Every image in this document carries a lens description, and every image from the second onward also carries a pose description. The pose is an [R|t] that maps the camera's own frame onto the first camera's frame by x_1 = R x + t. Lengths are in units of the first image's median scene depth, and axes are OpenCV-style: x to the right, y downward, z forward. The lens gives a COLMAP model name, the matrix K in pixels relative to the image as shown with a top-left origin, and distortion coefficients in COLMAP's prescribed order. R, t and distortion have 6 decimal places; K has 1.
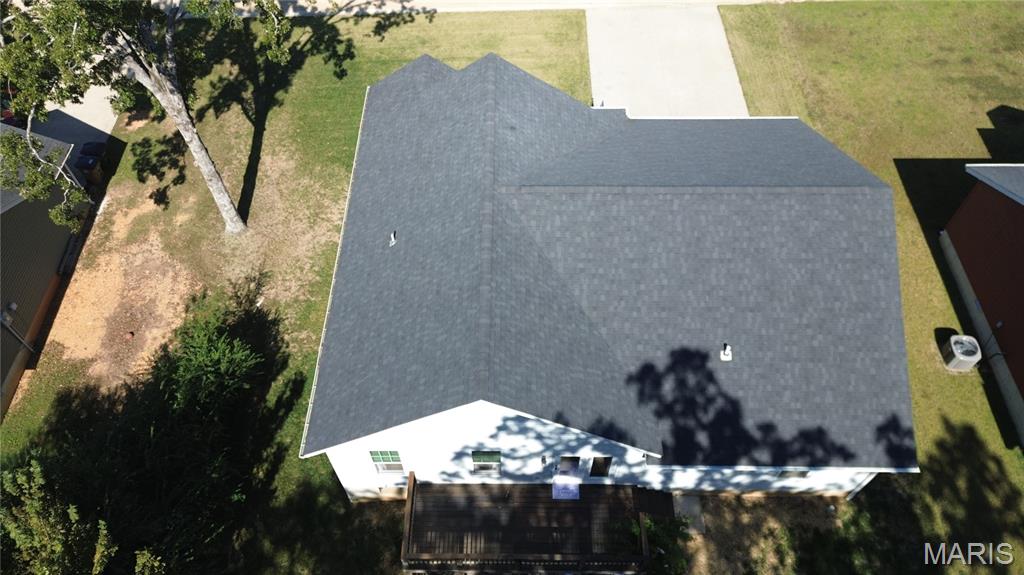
lens RADIAL K [[723.8, 0, 512.0], [0, 723.8, 287.5], [0, 0, 1]] dist [0.040720, -0.002830]
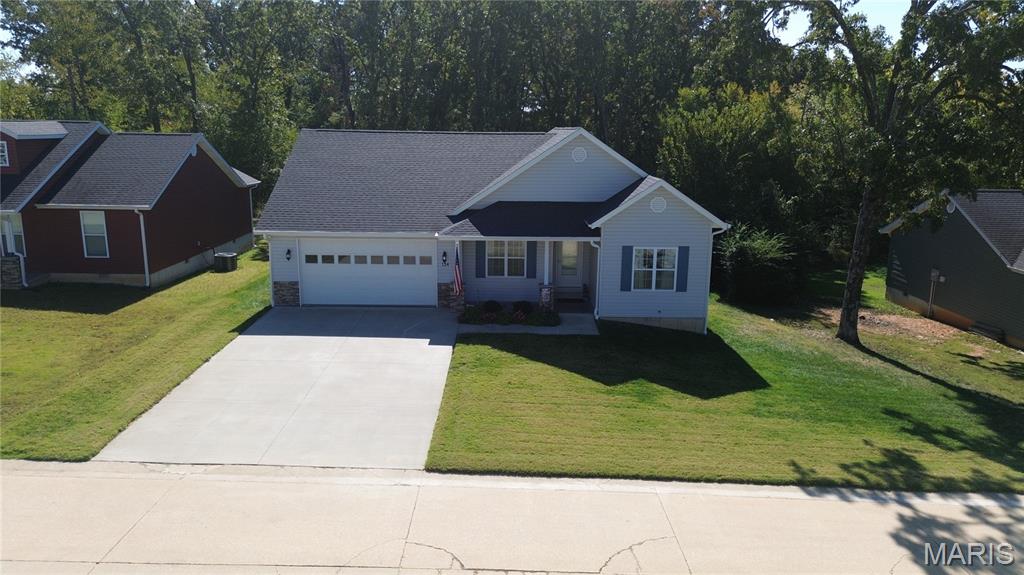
lens RADIAL K [[730.7, 0, 512.0], [0, 730.7, 287.5], [0, 0, 1]] dist [0.028567, -0.006361]
pose [[-0.999788, -0.004507, -0.020098, 0.068413], [-0.020177, 0.410335, 0.911711, -0.861780], [0.004138, 0.911924, -0.410339, 1.178068]]
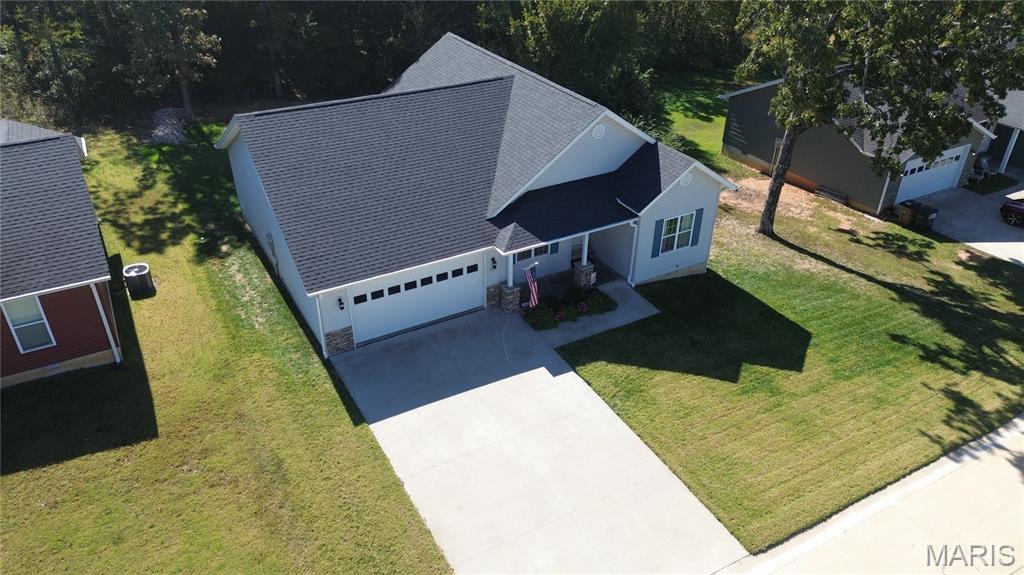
lens RADIAL K [[728.1, 0, 512.0], [0, 728.1, 287.5], [0, 0, 1]] dist [0.023571, -0.001828]
pose [[-0.866563, 0.260635, -0.425604, 0.436150], [-0.403562, 0.135764, 0.904824, -0.853704], [0.293610, 0.955844, -0.012465, 0.869693]]
